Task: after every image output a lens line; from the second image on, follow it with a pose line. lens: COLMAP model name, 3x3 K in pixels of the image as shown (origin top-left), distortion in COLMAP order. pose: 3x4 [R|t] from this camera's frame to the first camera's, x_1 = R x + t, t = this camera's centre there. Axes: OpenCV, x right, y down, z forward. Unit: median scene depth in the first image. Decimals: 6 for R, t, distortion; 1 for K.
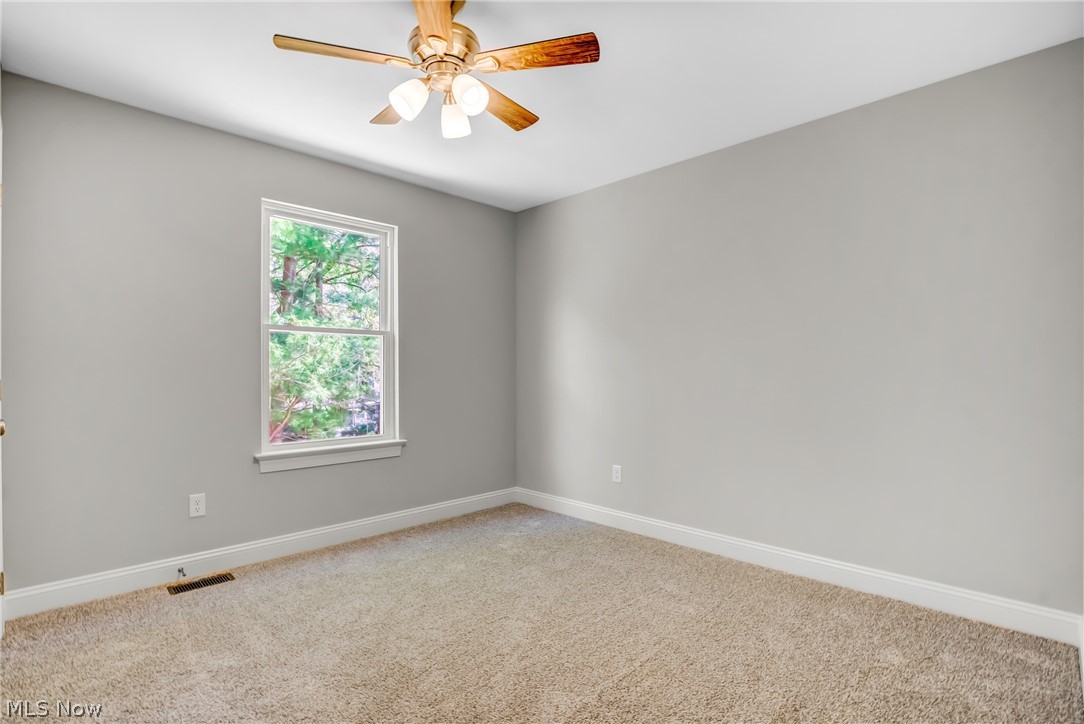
lens RADIAL K [[508.7, 0, 542.0], [0, 508.7, 362.0], [0, 0, 1]] dist [-0.000441, -0.000211]
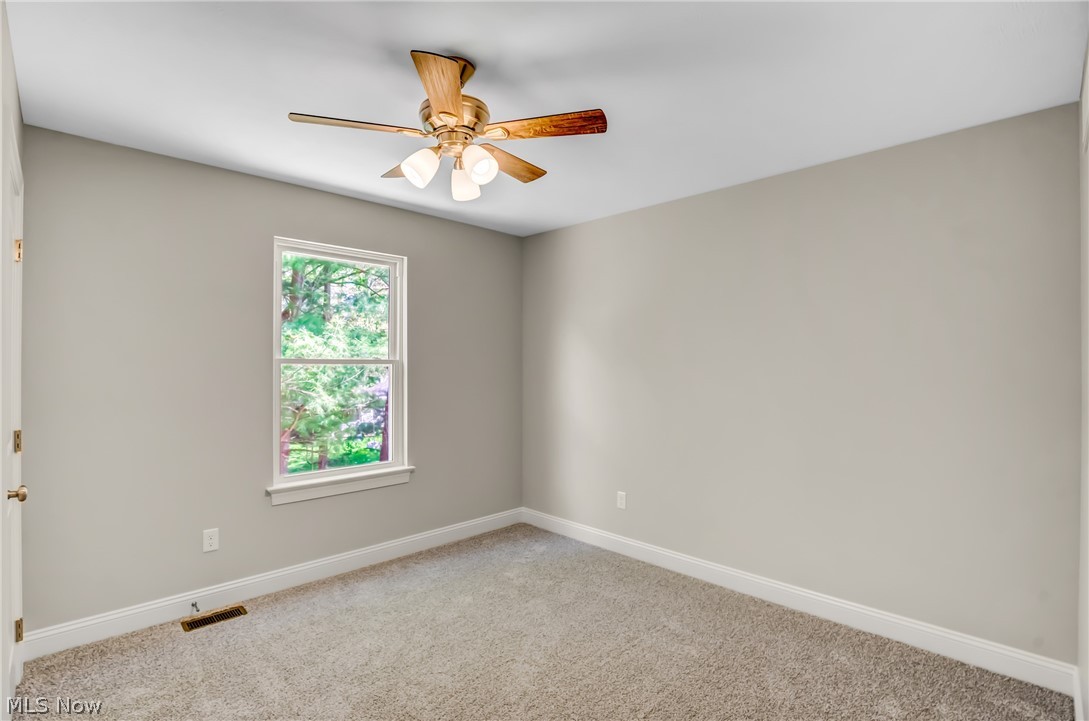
lens RADIAL K [[503.5, 0, 546.4], [0, 503.5, 359.7], [0, 0, 1]] dist [0.000204, 0.000397]
pose [[0.999994, 0.003129, -0.001341, -0.003995], [-0.003127, 0.999994, 0.001257, -0.107307], [0.001345, -0.001253, 0.999998, -0.012782]]
